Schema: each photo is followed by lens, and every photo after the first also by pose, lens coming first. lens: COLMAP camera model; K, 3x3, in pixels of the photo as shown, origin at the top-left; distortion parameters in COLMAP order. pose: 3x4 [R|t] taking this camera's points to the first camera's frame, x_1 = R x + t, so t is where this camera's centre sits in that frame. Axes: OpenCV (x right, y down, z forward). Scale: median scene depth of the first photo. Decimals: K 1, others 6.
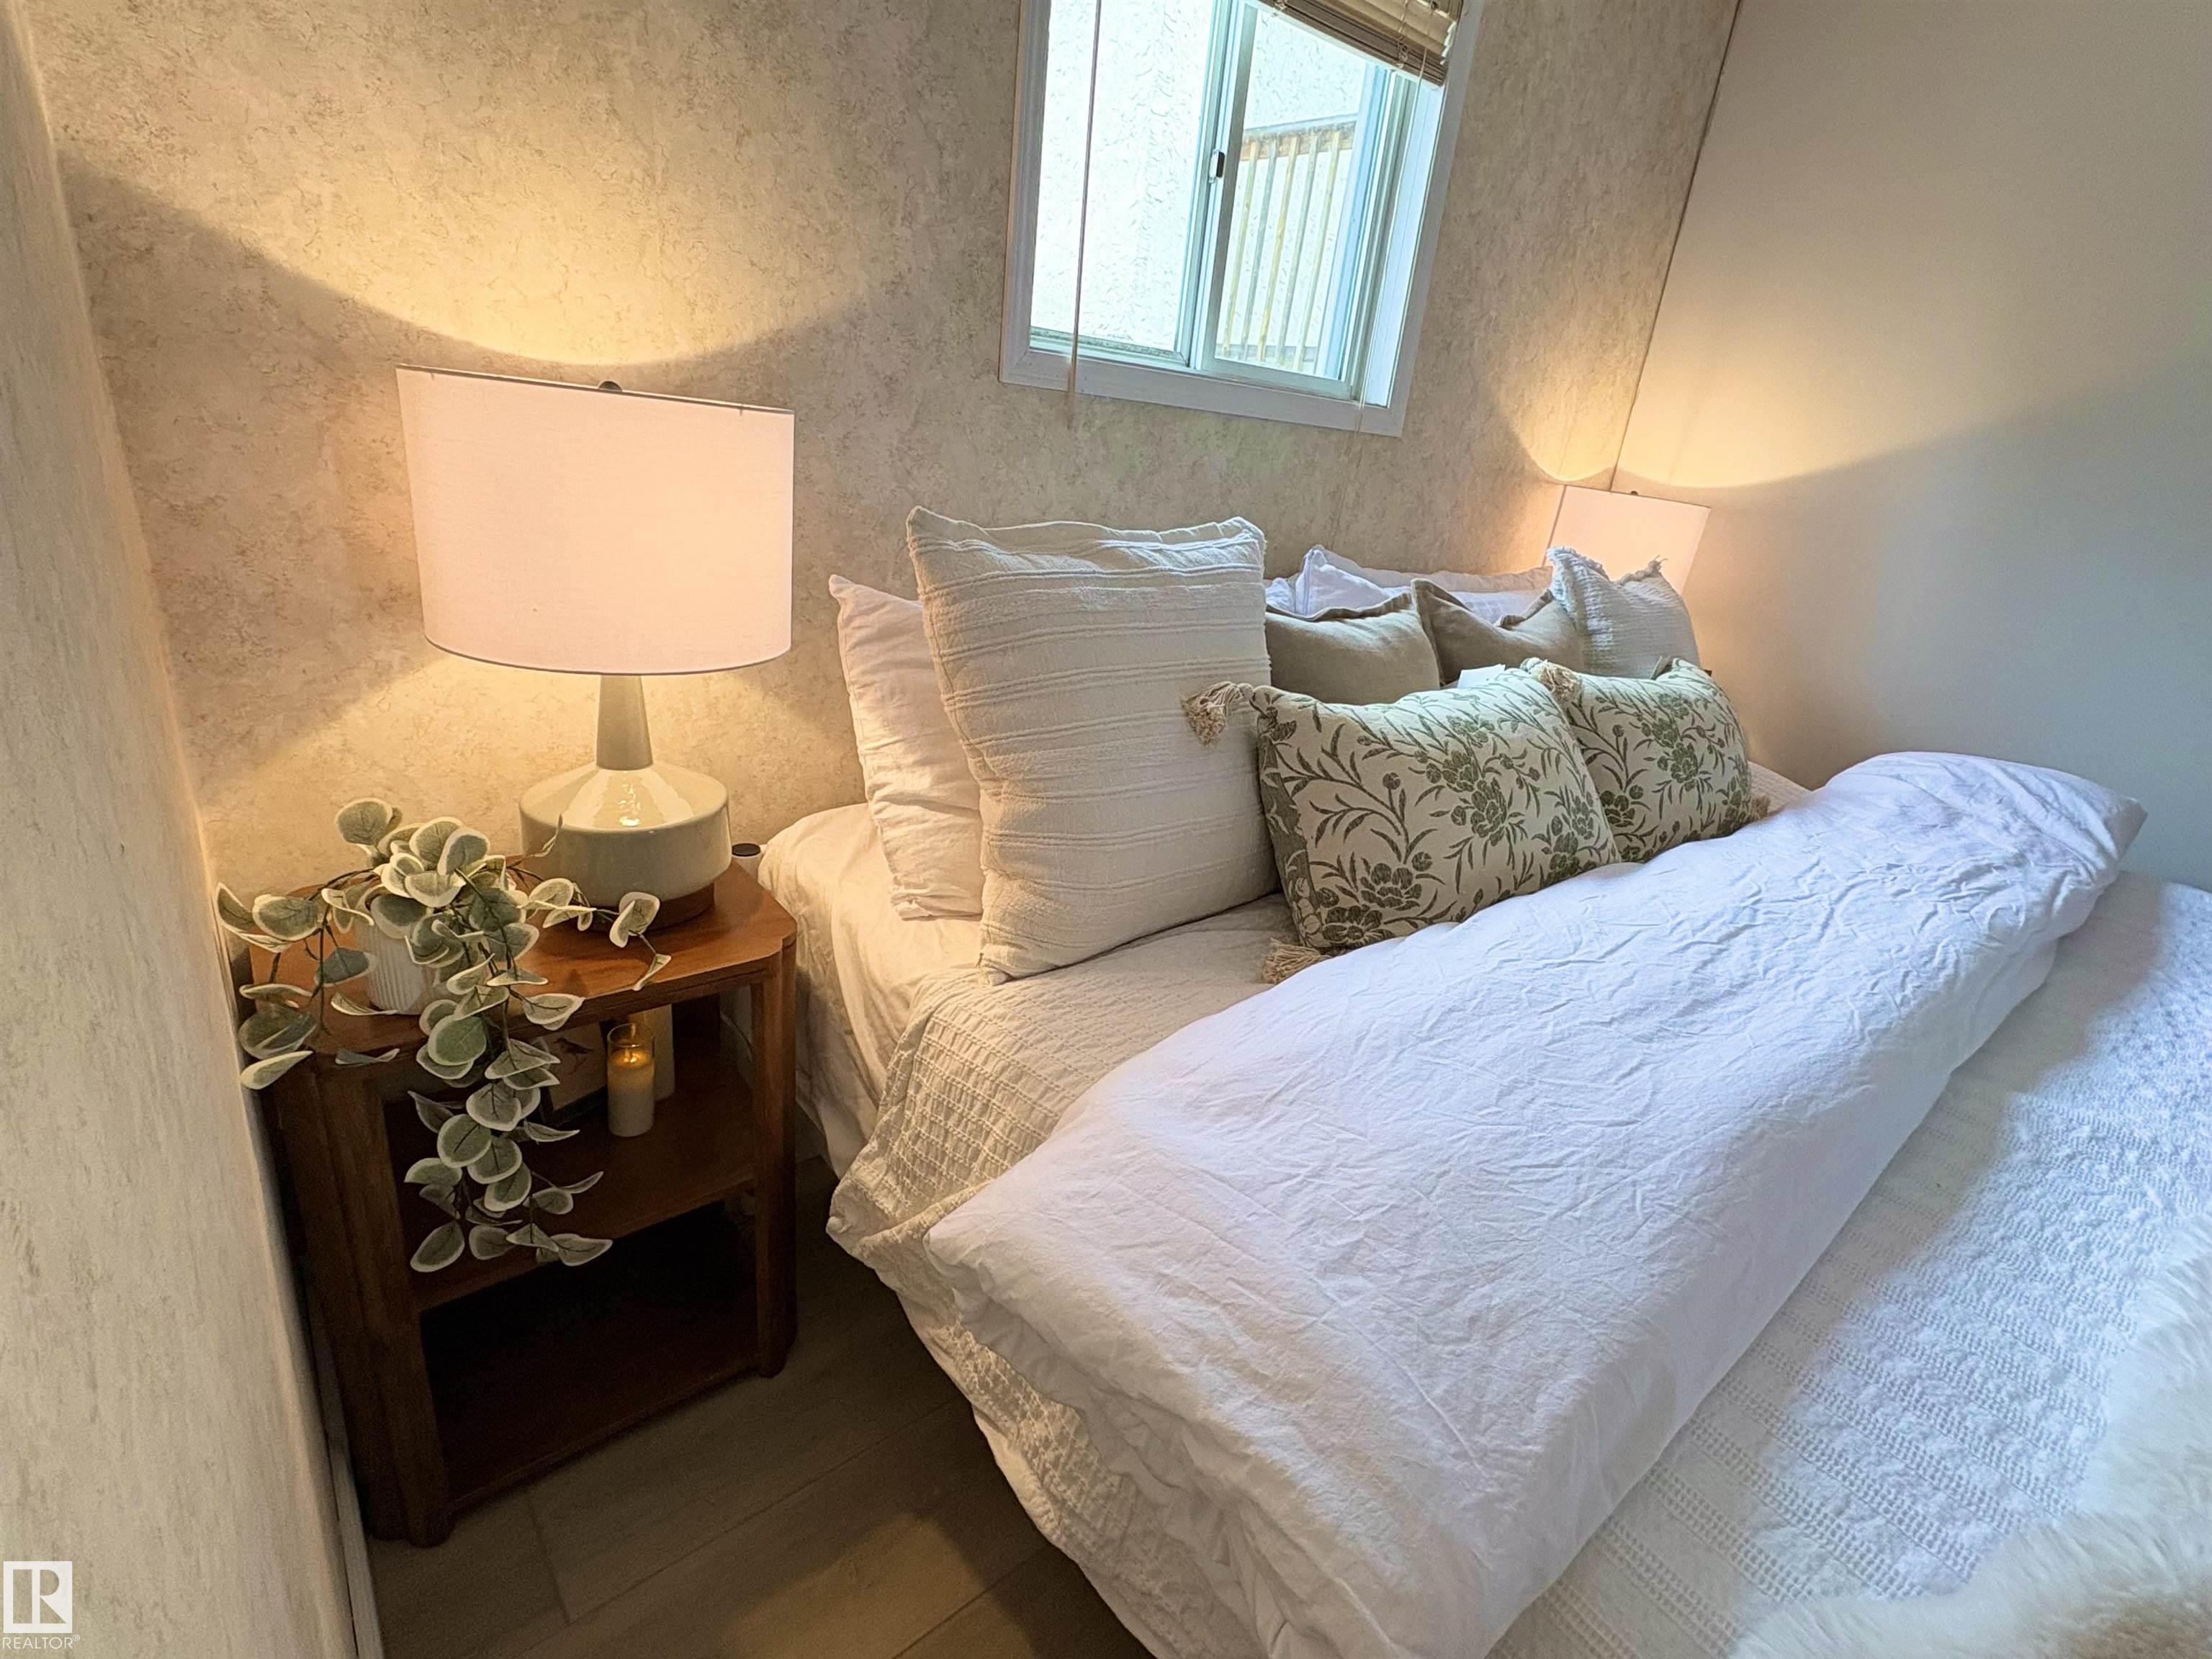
lens RADIAL K [[1046.2, 0, 1108.1], [0, 1046.2, 828.0], [0, 0, 1]] dist [0.002747, -0.001502]
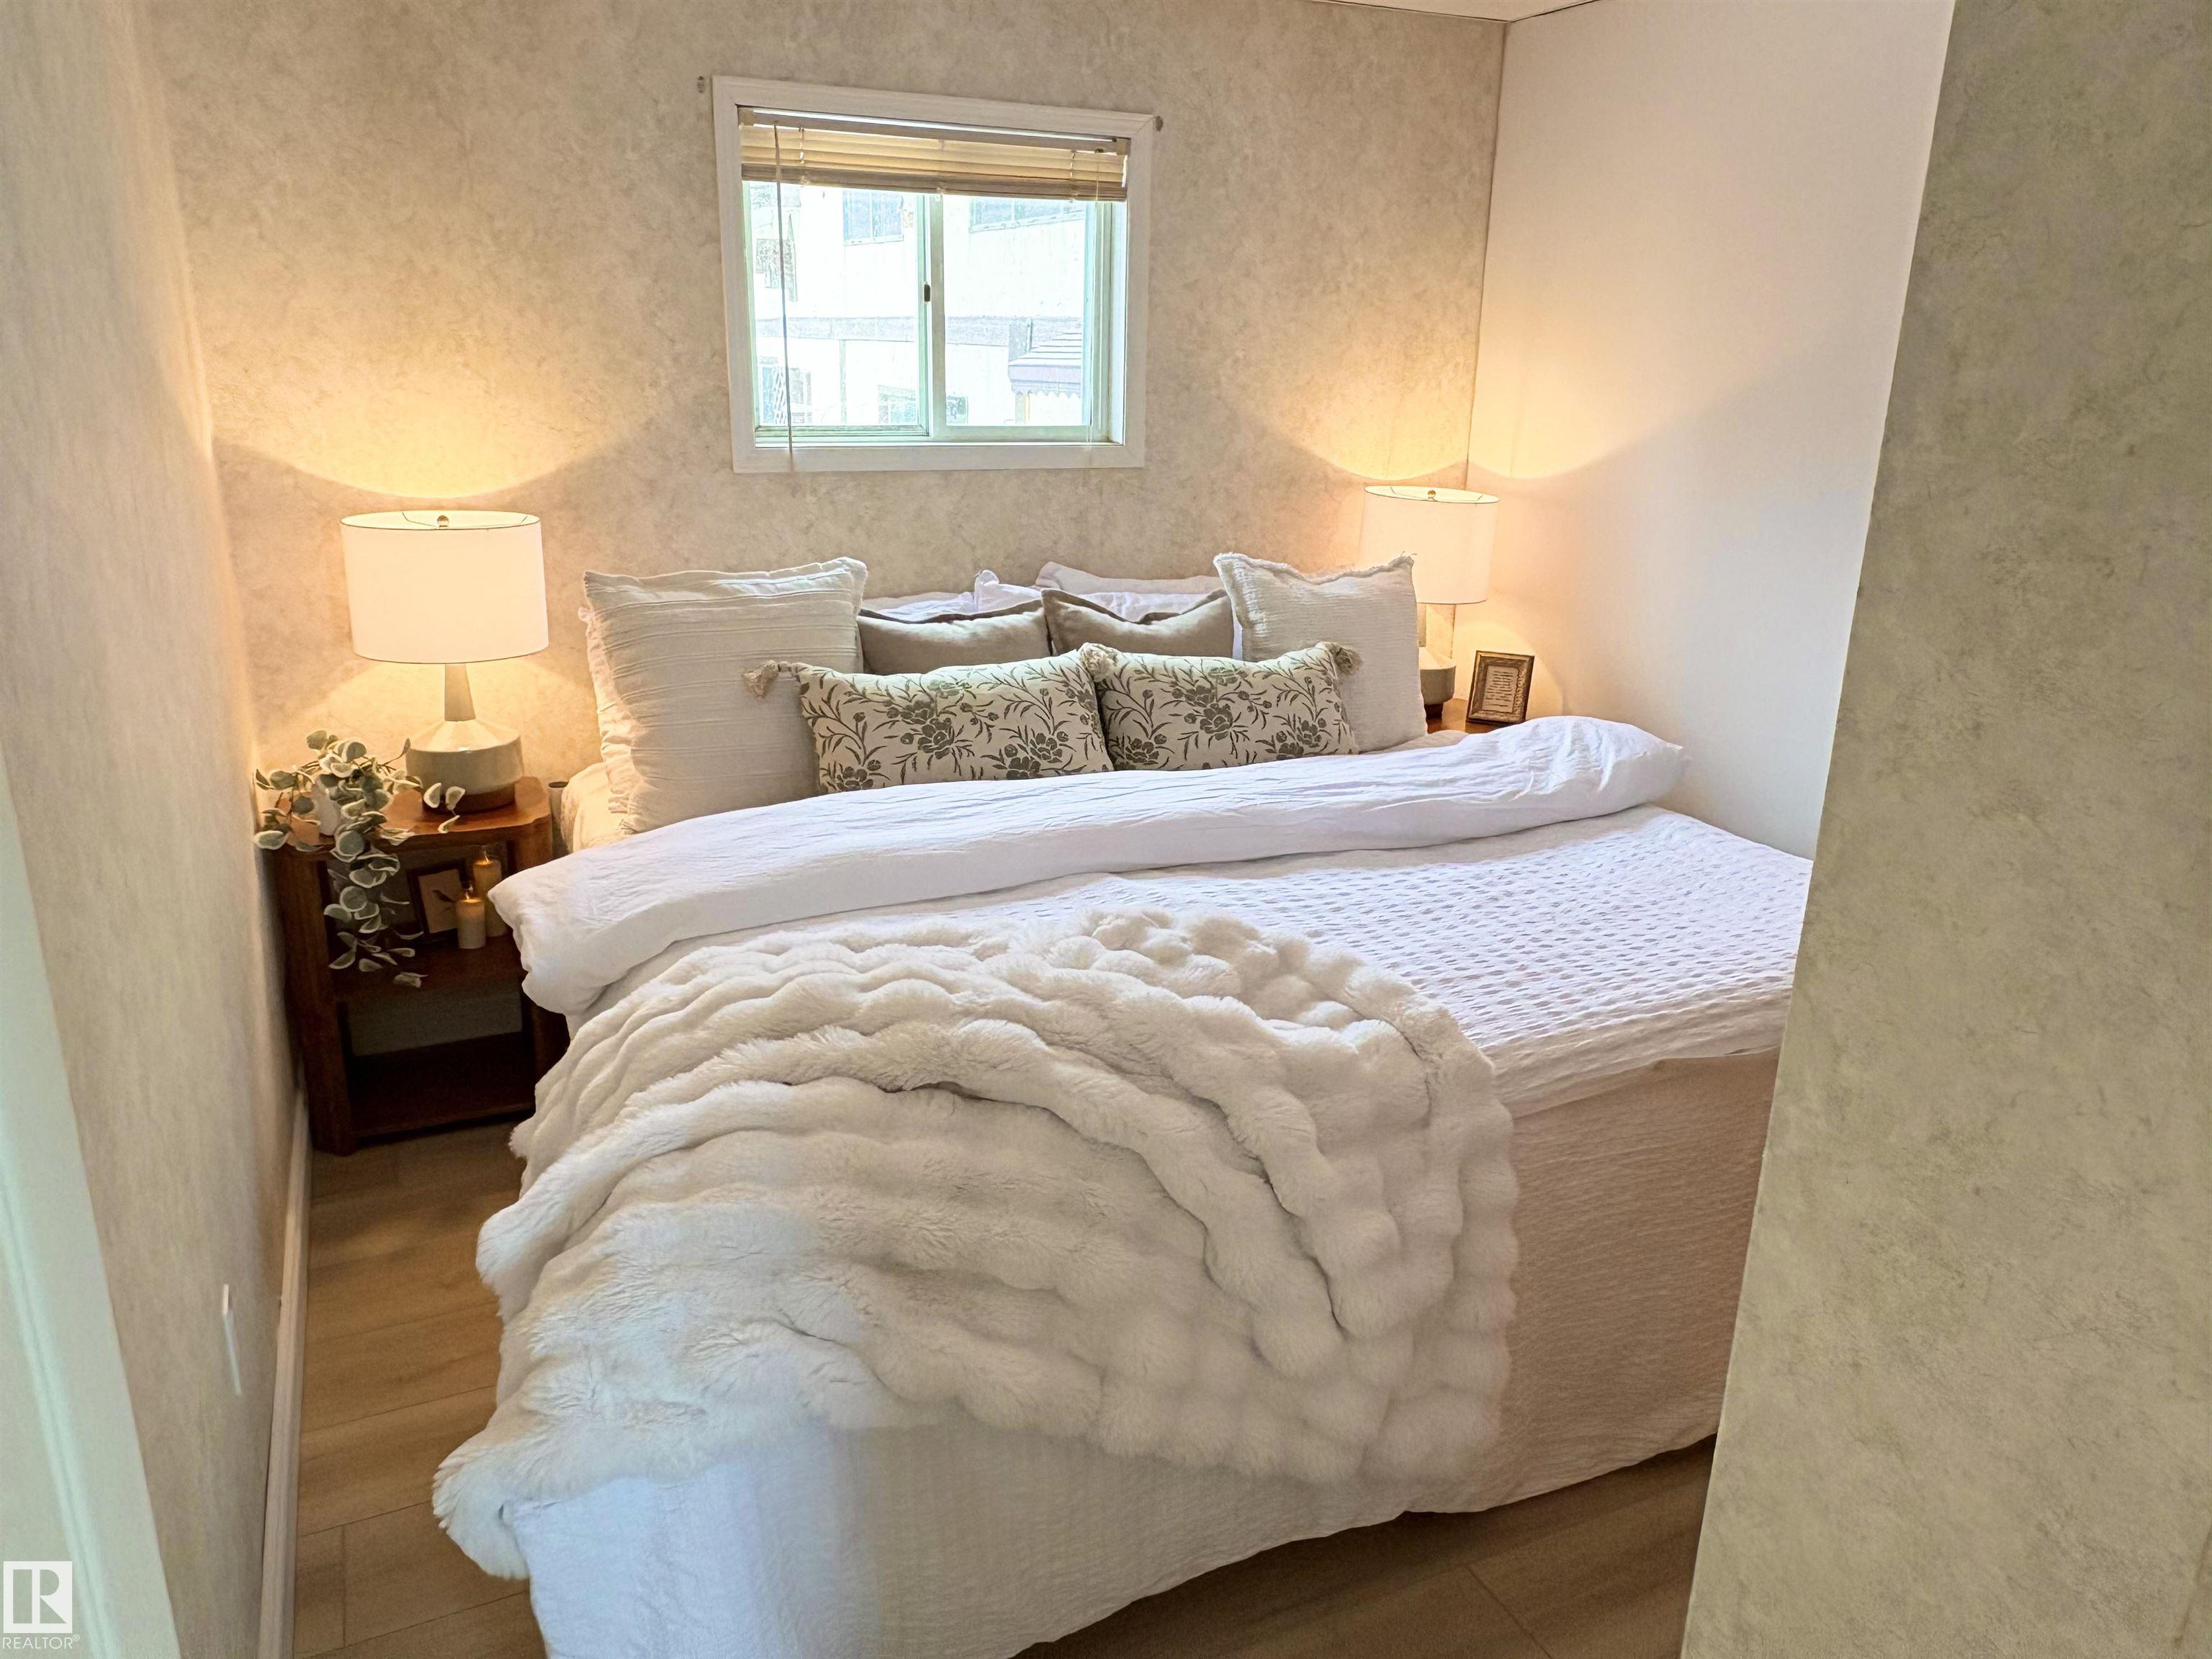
lens RADIAL K [[1544.2, 0, 1103.8], [0, 1544.2, 827.3], [0, 0, 1]] dist [-0.000793, 0.001278]
pose [[0.964935, -0.008314, -0.262359, 1.226266], [-0.012584, 0.996884, -0.077876, 0.299503], [0.262189, 0.078446, 0.961823, -1.166743]]
